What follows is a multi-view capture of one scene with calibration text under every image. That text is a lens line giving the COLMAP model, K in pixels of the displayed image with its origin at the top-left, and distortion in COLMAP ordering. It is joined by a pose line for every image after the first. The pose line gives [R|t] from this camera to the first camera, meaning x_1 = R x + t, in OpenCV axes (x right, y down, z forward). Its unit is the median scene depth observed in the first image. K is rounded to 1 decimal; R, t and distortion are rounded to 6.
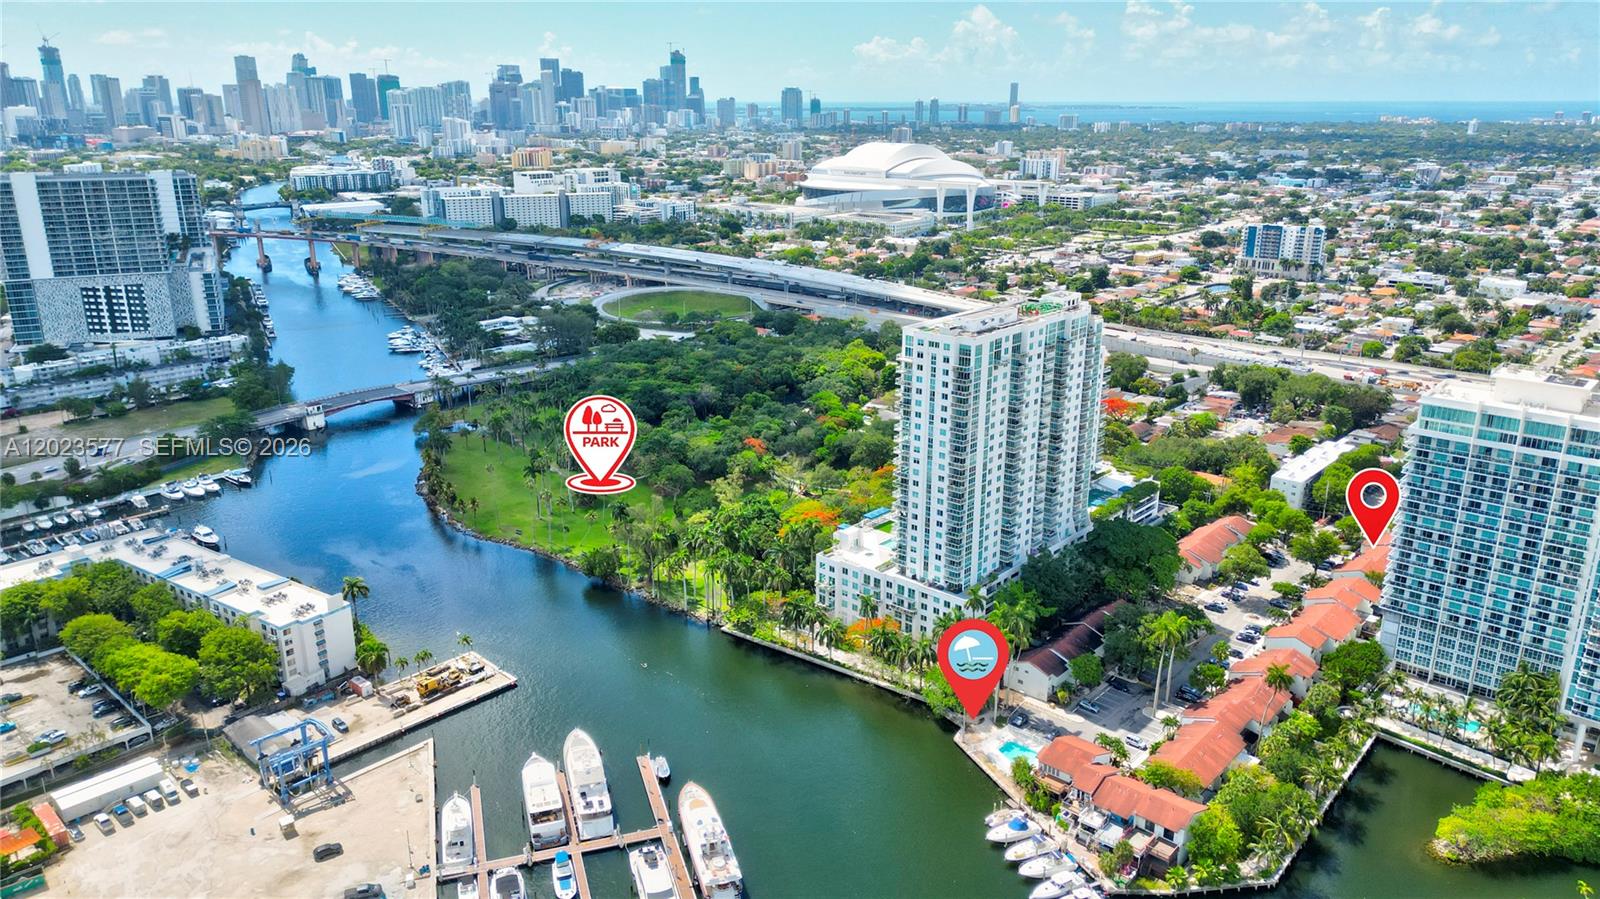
lens RADIAL K [[1099.5, 0, 808.6], [0, 1099.5, 455.1], [0, 0, 1]] dist [0.068423, -0.077120]
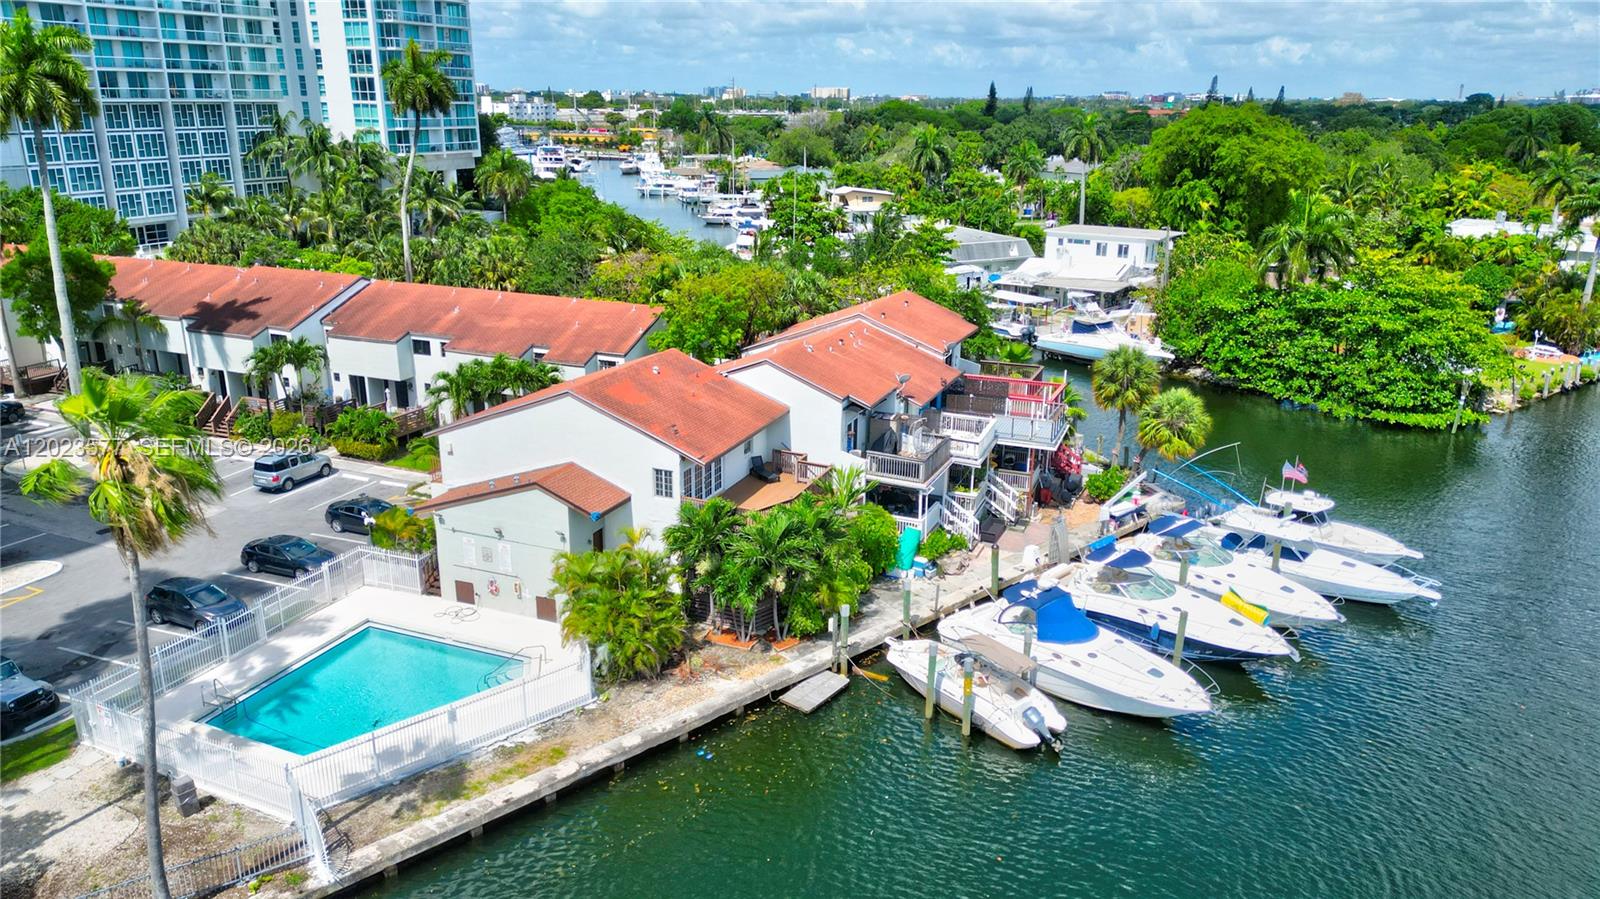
lens RADIAL K [[1112.4, 0, 805.4], [0, 1112.4, 449.6], [0, 0, 1]] dist [0.090750, -0.107369]
pose [[-0.335785, -0.288516, 0.896665, 0.017702], [0.272480, 0.881484, 0.385670, 0.169700], [-0.901667, 0.373825, -0.217374, 0.869270]]
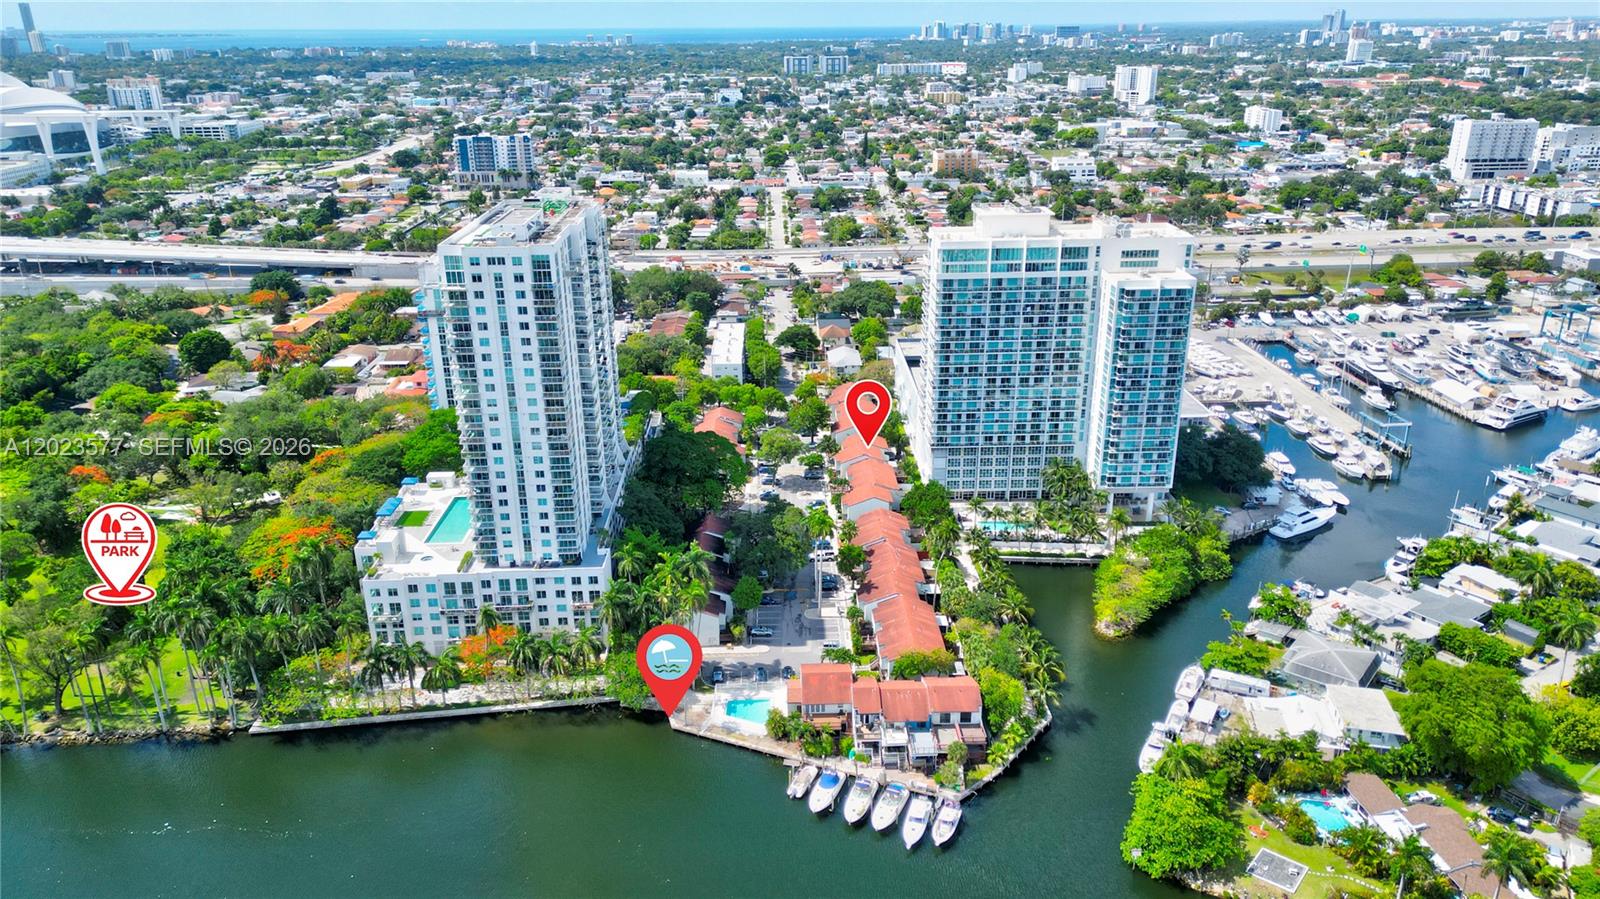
lens RADIAL K [[1099.5, 0, 808.6], [0, 1099.5, 455.1], [0, 0, 1]] dist [0.068423, -0.077120]
pose [[0.723970, -0.257416, 0.640004, -0.250514], [0.219648, 0.965500, 0.139870, -0.029884], [-0.653928, 0.039314, 0.755534, 0.280205]]
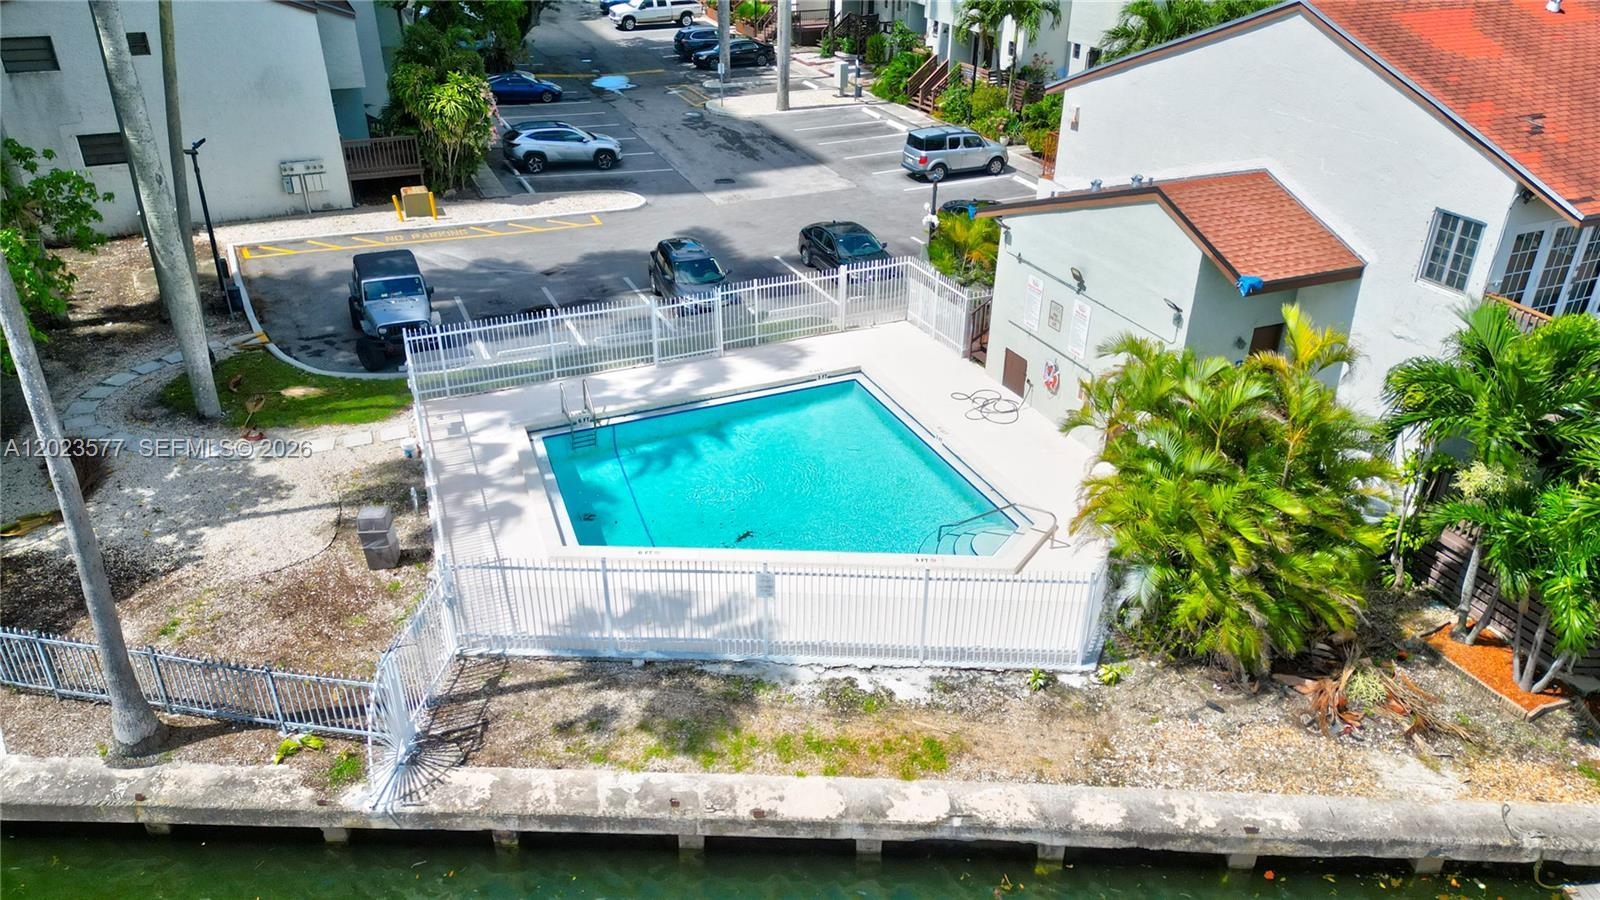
lens RADIAL K [[1112.4, 0, 805.4], [0, 1112.4, 450.1], [0, 0, 1]] dist [0.090750, -0.107369]
pose [[0.416920, -0.432759, 0.799311, 0.099737], [0.264879, 0.899063, 0.348605, 0.210944], [-0.869493, 0.066380, 0.489465, 0.854649]]
